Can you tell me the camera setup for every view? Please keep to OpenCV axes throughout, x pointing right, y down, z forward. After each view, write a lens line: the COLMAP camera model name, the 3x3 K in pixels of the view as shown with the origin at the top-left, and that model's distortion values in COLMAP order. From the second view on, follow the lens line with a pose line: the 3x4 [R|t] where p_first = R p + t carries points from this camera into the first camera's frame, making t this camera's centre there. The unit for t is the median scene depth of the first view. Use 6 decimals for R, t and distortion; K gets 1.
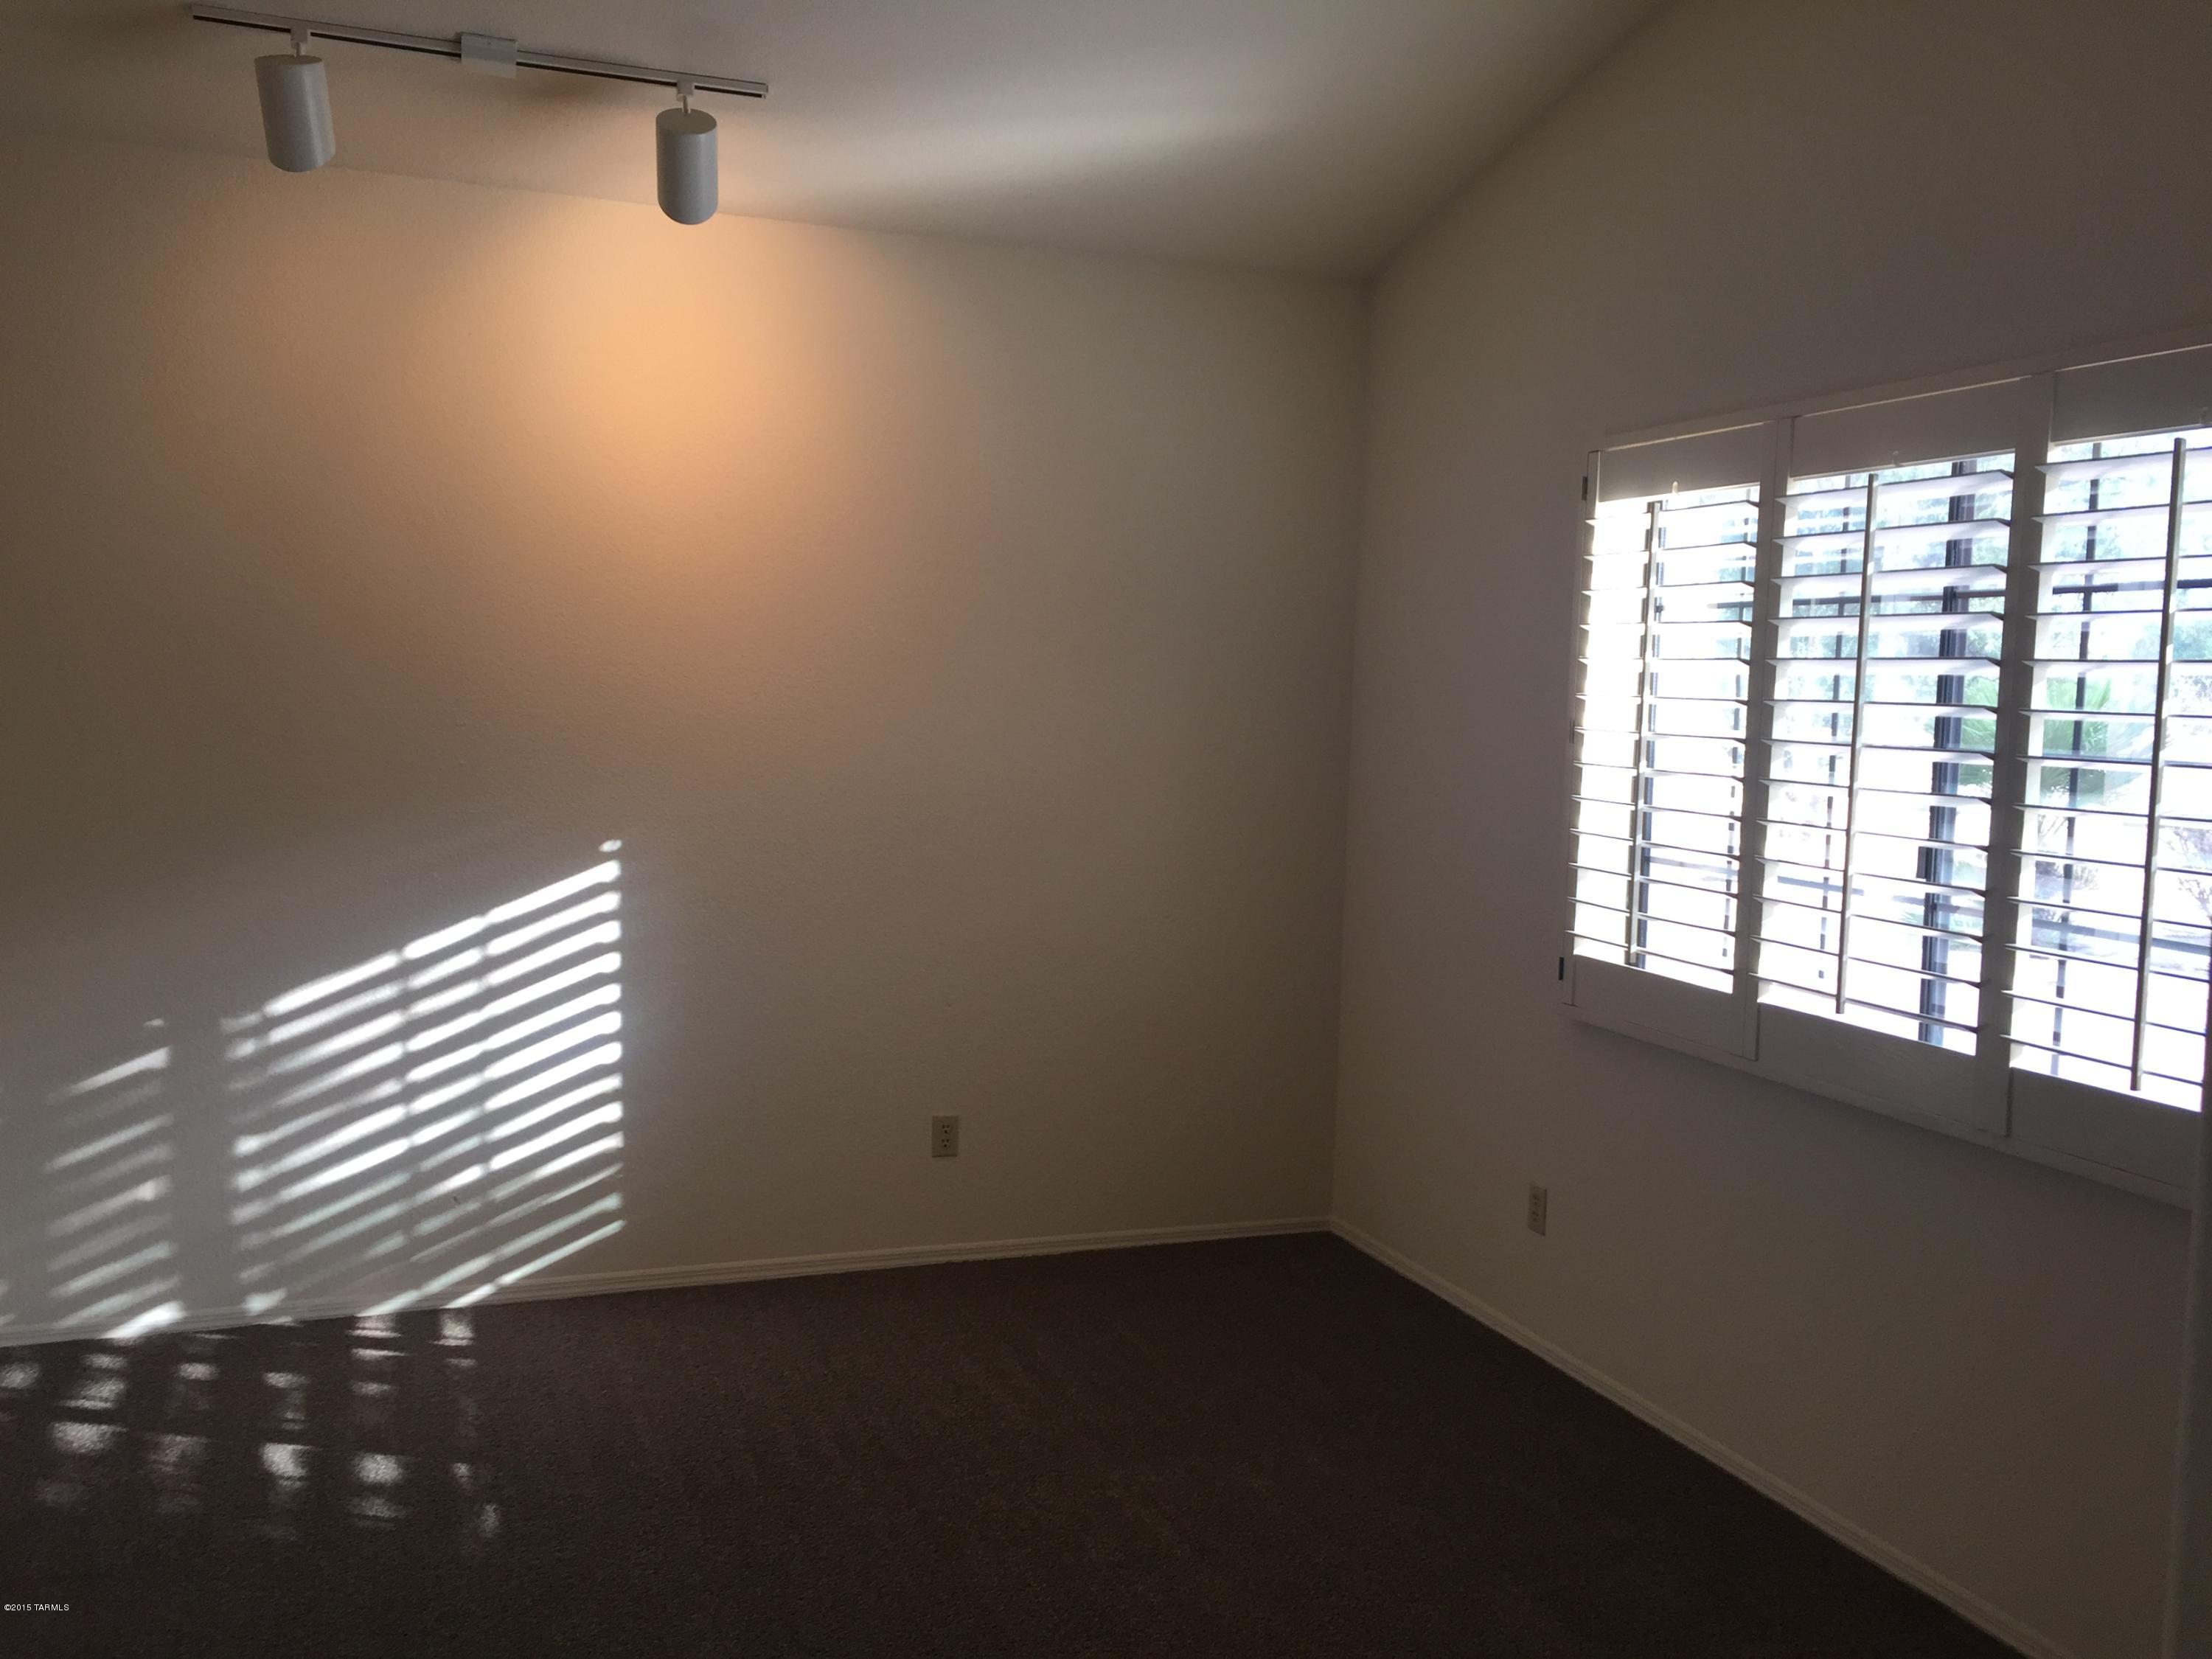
lens RADIAL K [[1967.3, 0, 1117.3], [0, 1967.3, 834.7], [0, 0, 1]] dist [0.124841, -0.142143]
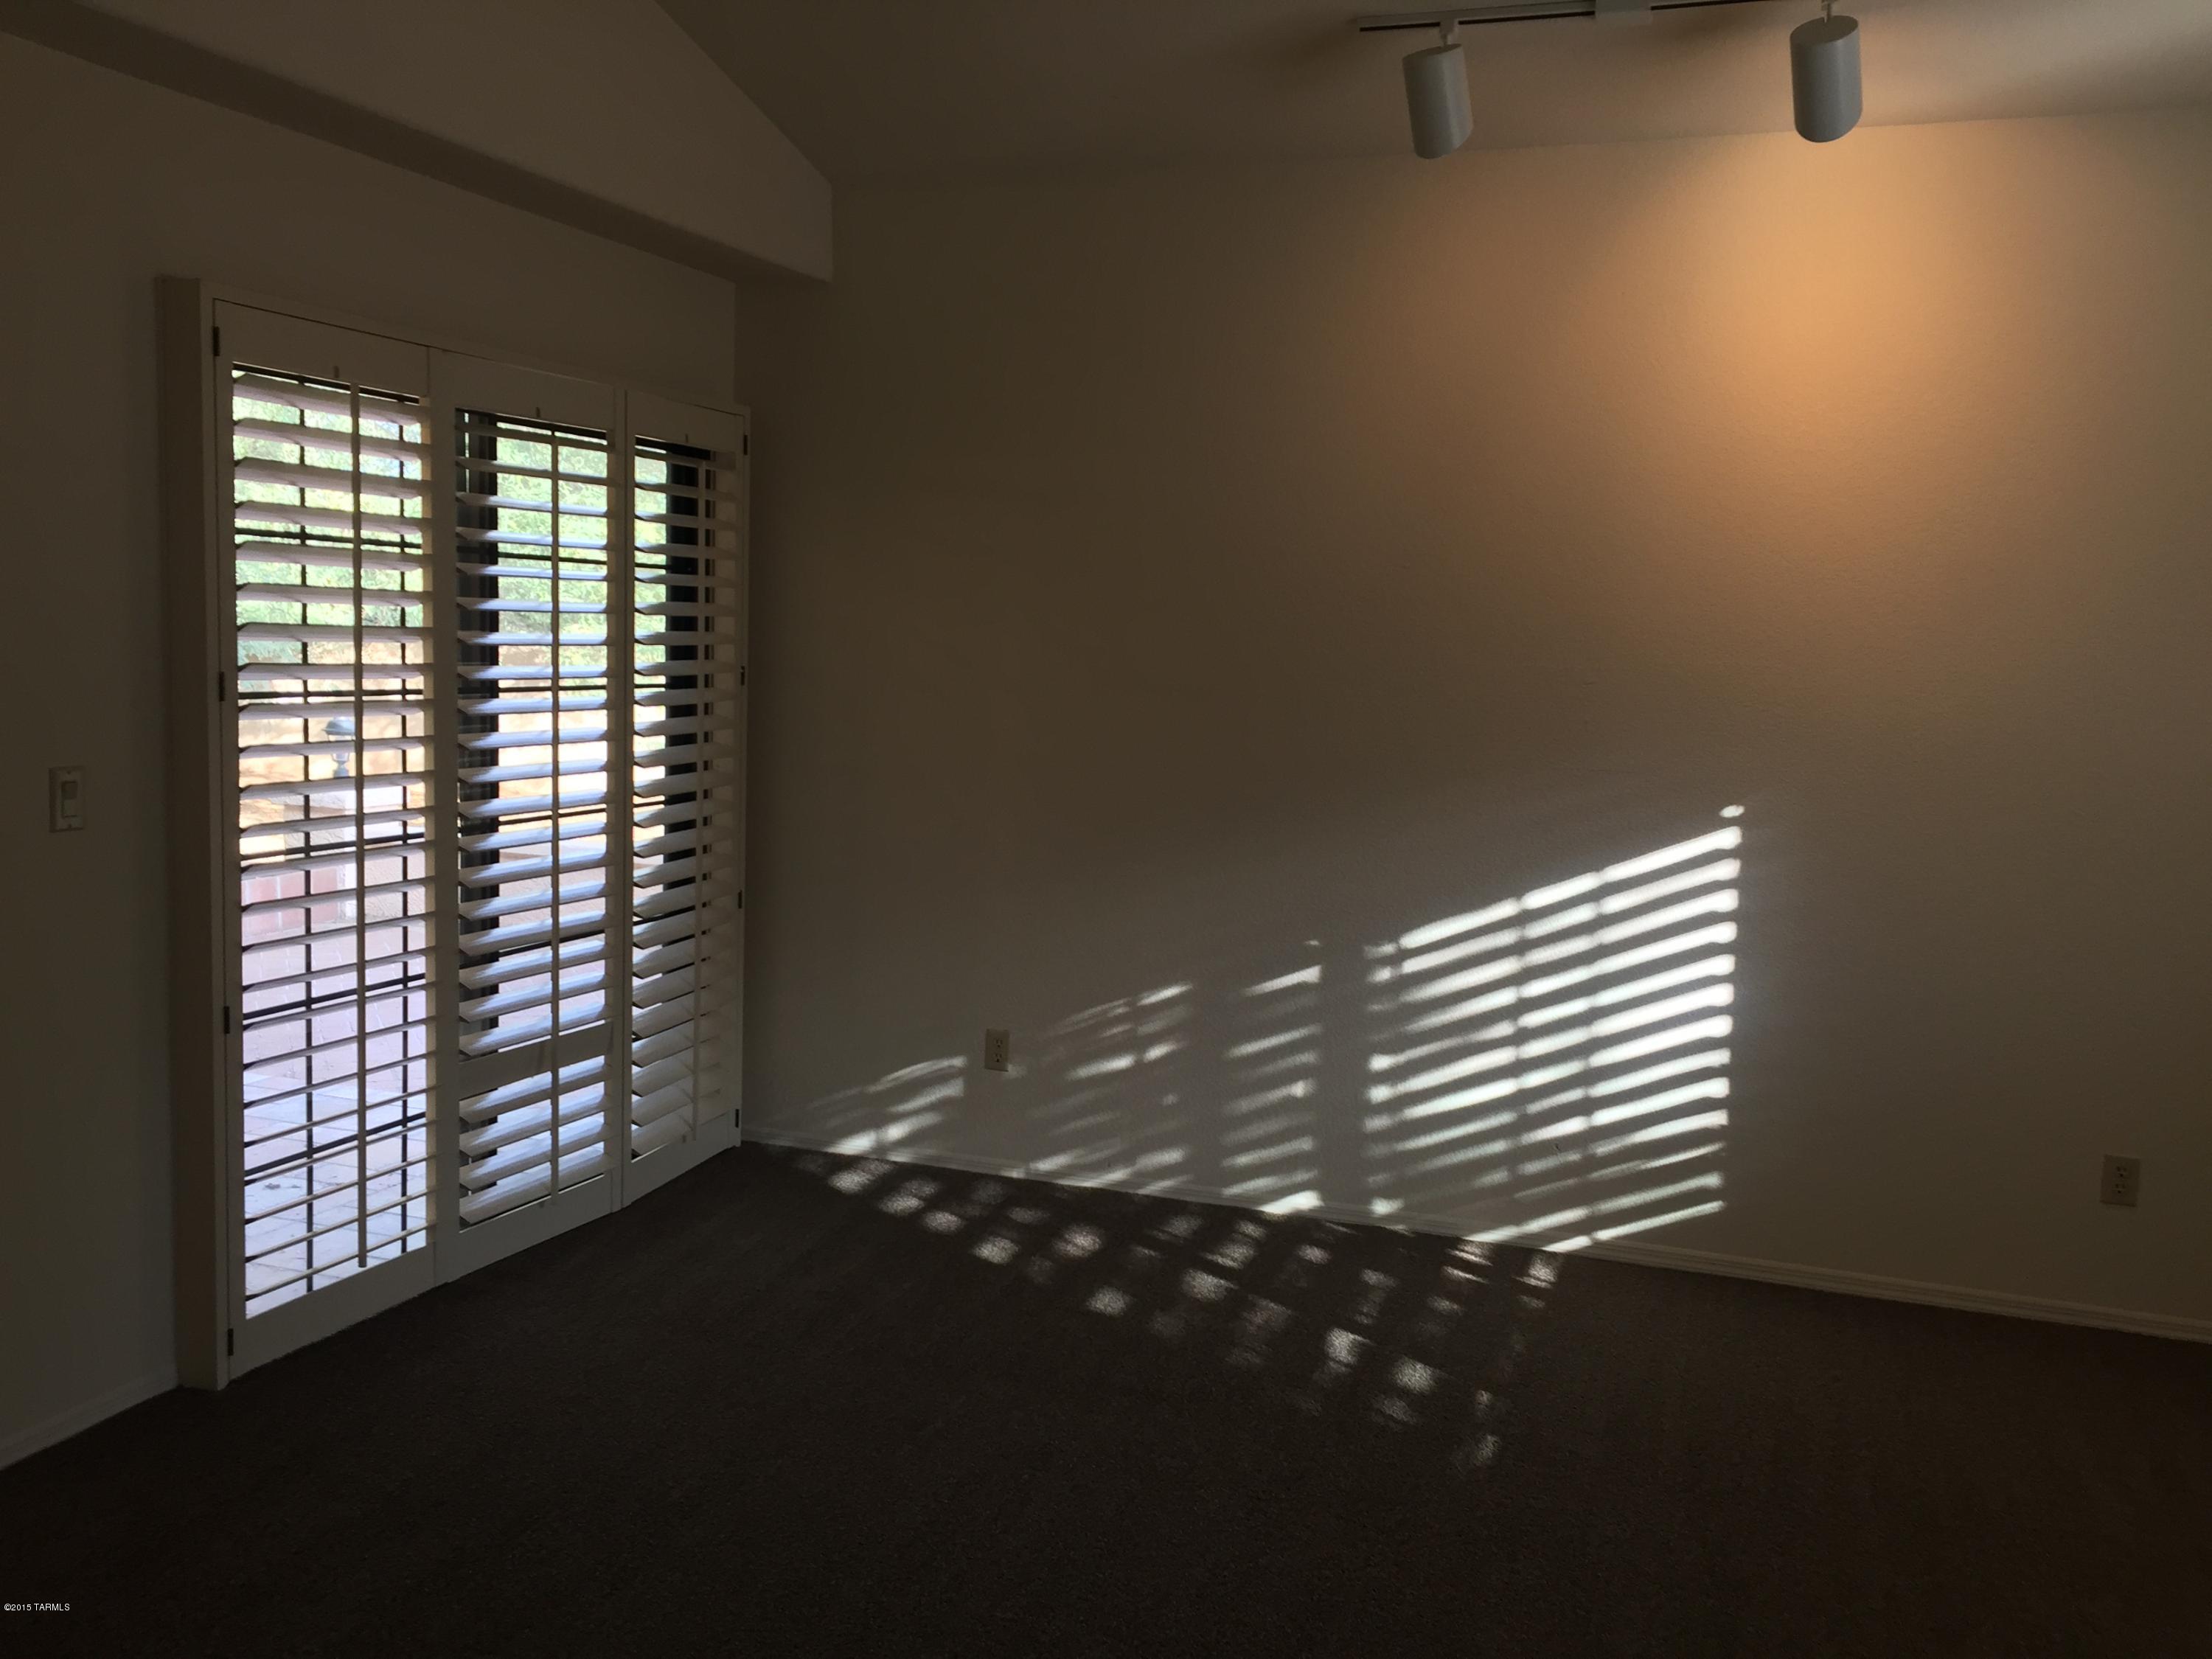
lens RADIAL K [[1967.3, 0, 1117.3], [0, 1967.3, 834.7], [0, 0, 1]] dist [0.124841, -0.142143]
pose [[0.767198, 0.063701, -0.638239, 0.137738], [-0.060401, 0.997809, 0.026983, 0.009227], [0.638560, 0.017849, 0.769365, 0.071148]]
